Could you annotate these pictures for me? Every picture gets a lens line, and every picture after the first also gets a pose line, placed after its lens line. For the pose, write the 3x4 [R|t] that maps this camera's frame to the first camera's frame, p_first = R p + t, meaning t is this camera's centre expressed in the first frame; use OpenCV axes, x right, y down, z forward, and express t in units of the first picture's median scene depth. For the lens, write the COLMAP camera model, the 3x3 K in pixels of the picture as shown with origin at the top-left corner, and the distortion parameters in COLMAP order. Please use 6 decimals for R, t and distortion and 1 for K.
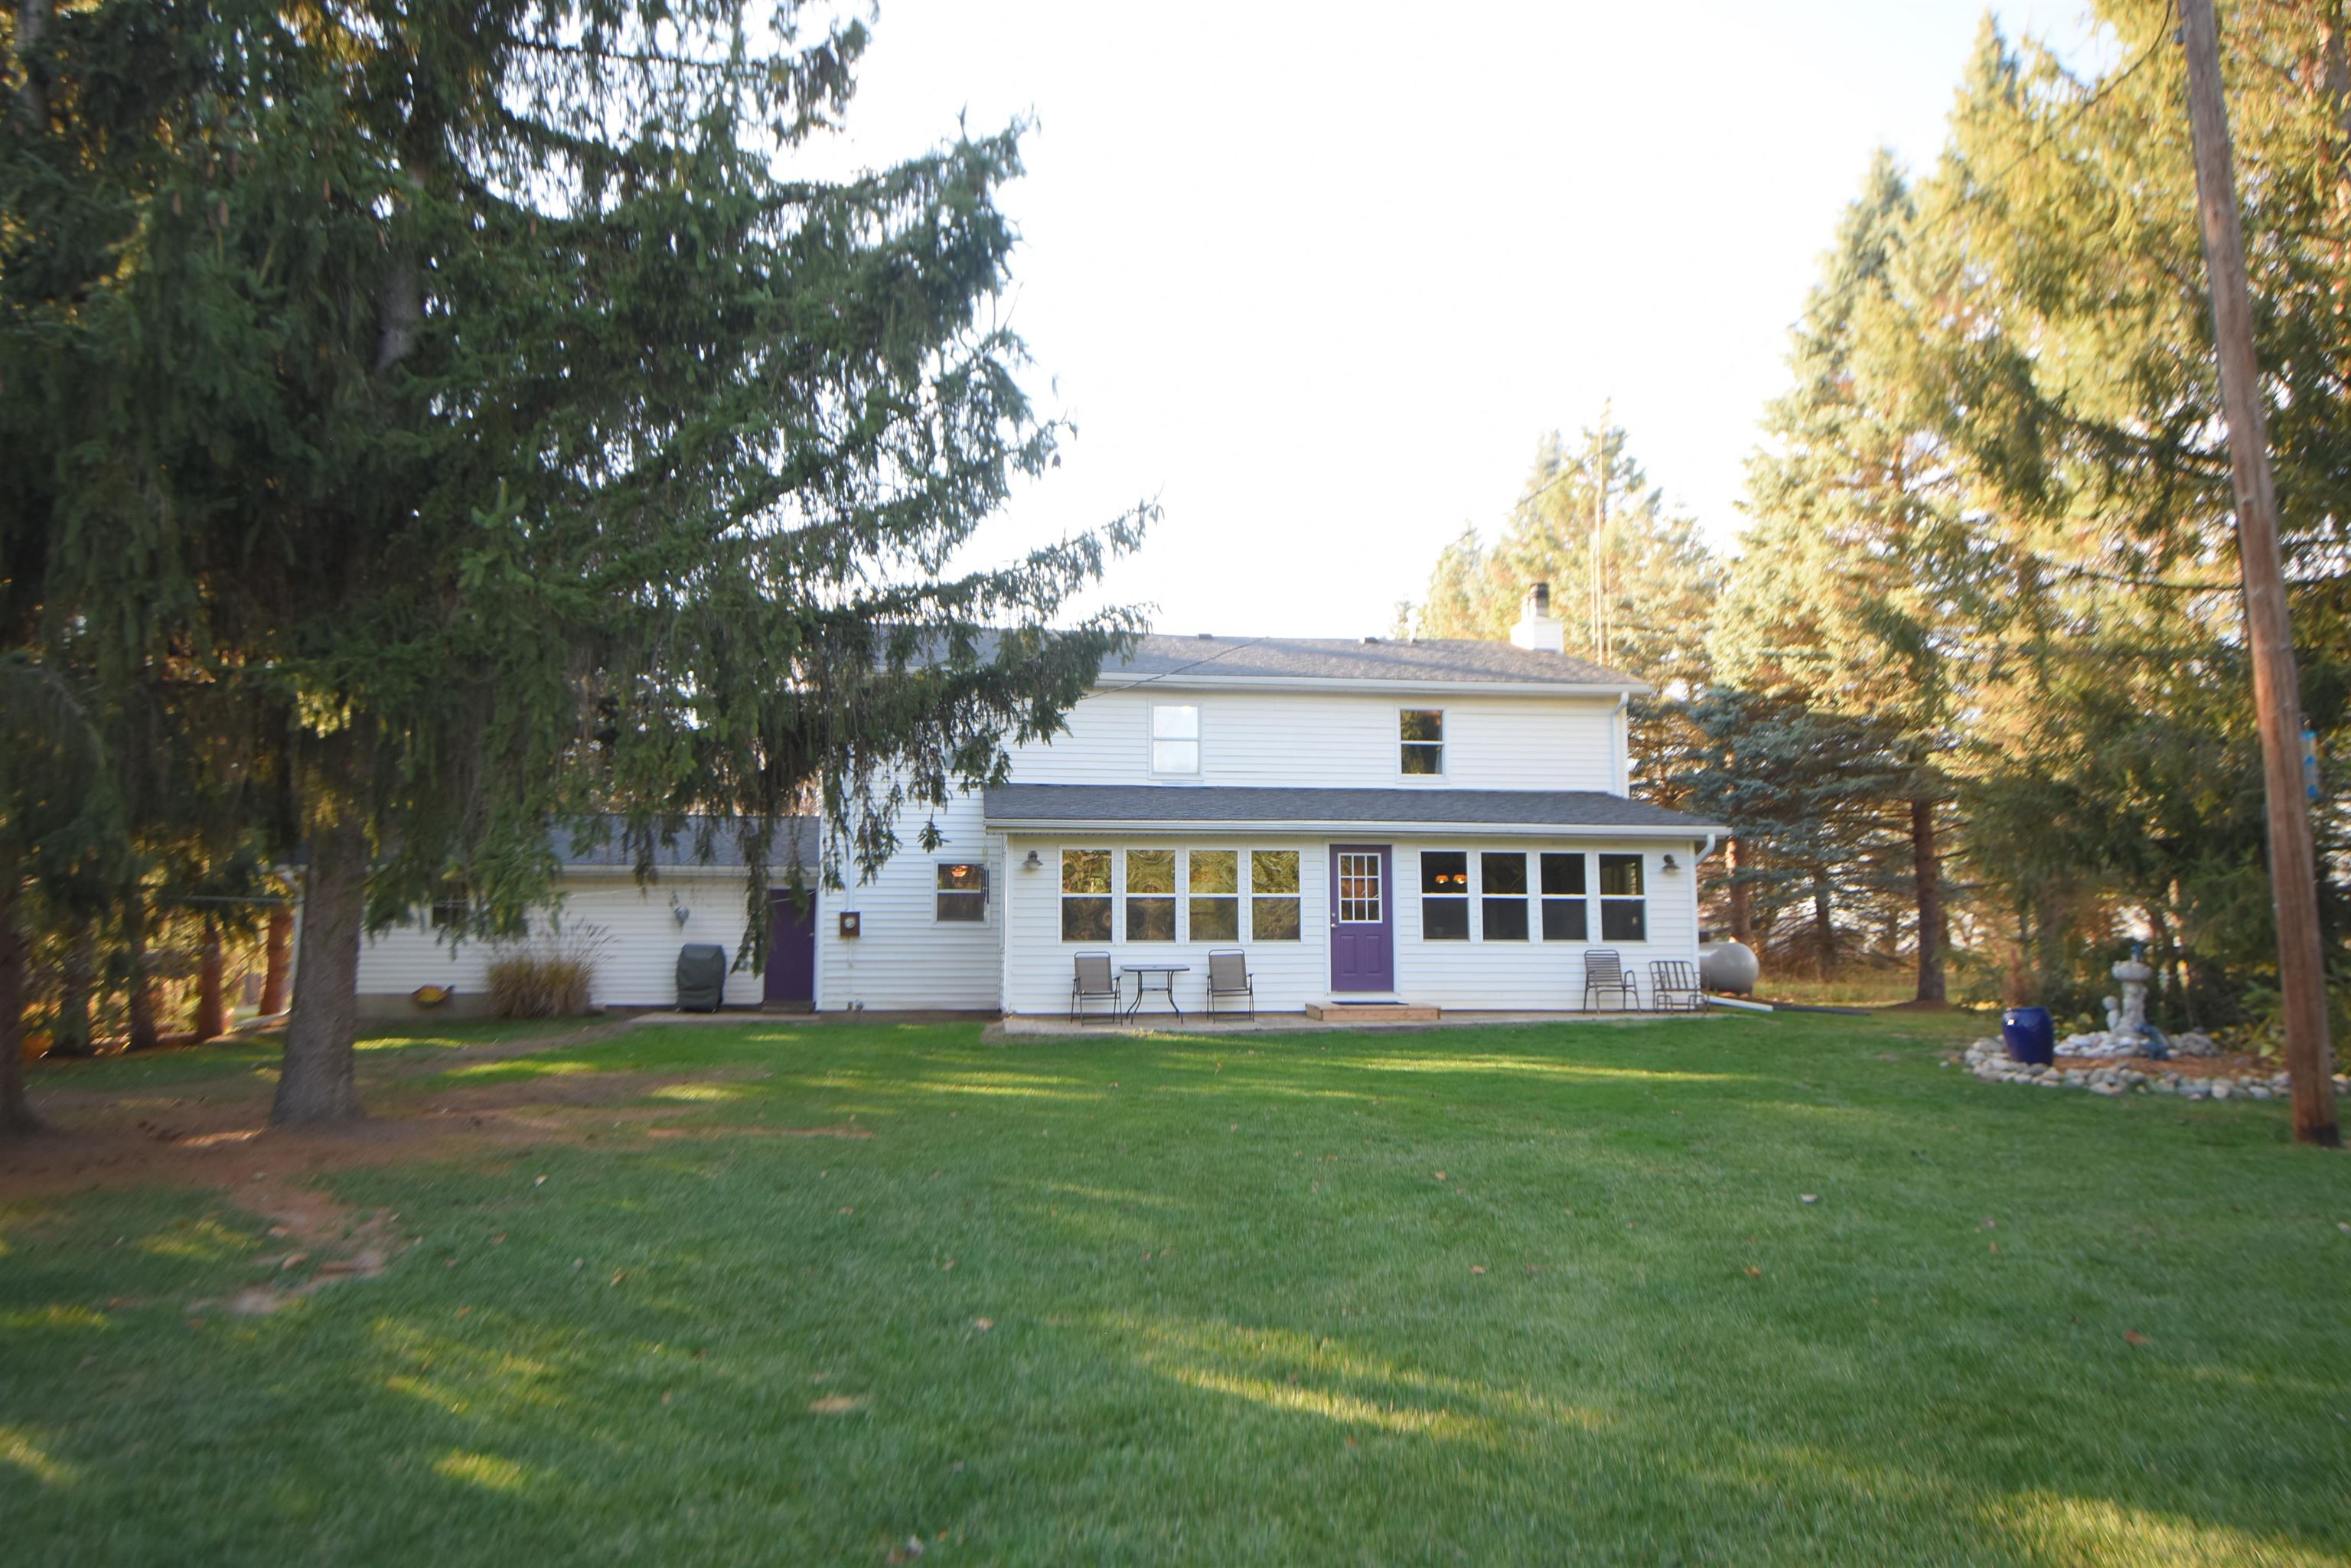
lens RADIAL K [[1482.5, 0, 1176.3], [0, 1482.5, 780.7], [0, 0, 1]] dist [0.000760, 0.000054]
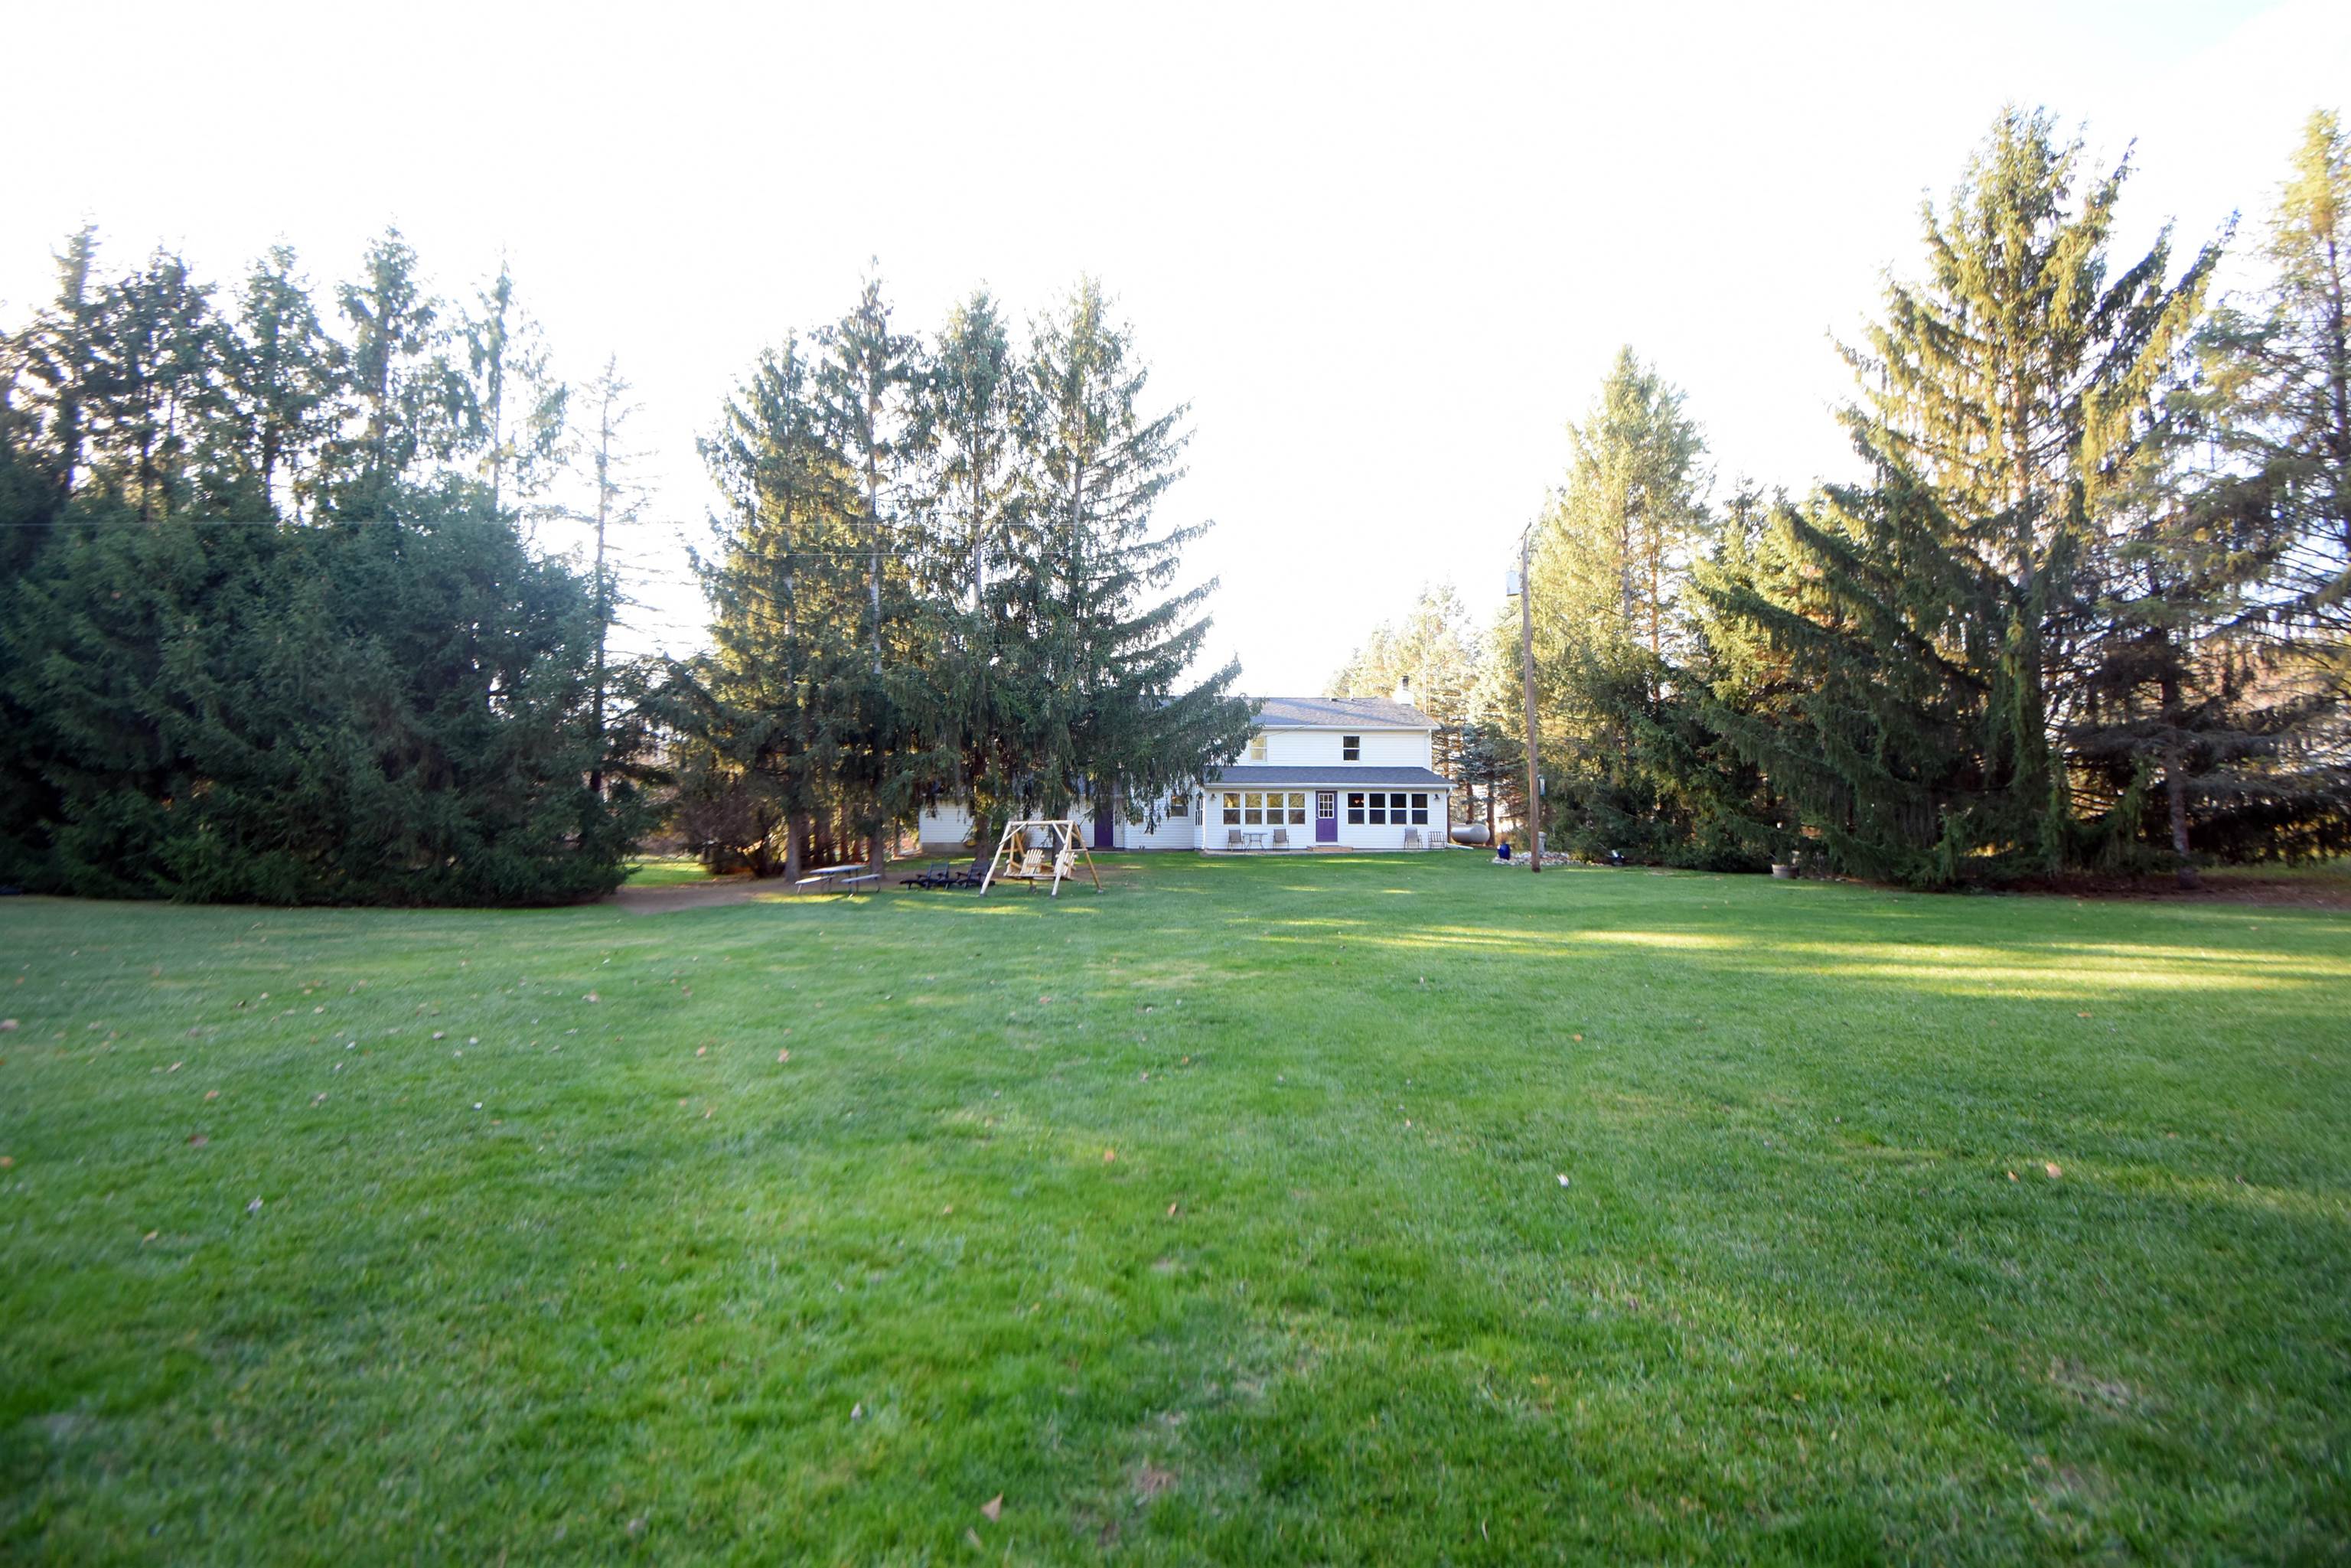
lens RADIAL K [[1034.4, 0, 1174.6], [0, 1034.4, 791.5], [0, 0, 1]] dist [-0.011871, -0.009681]
pose [[0.999299, 0.001817, -0.037392, -0.092363], [0.001400, 0.996311, 0.085807, -0.125190], [0.037410, -0.085800, 0.995610, -0.981406]]
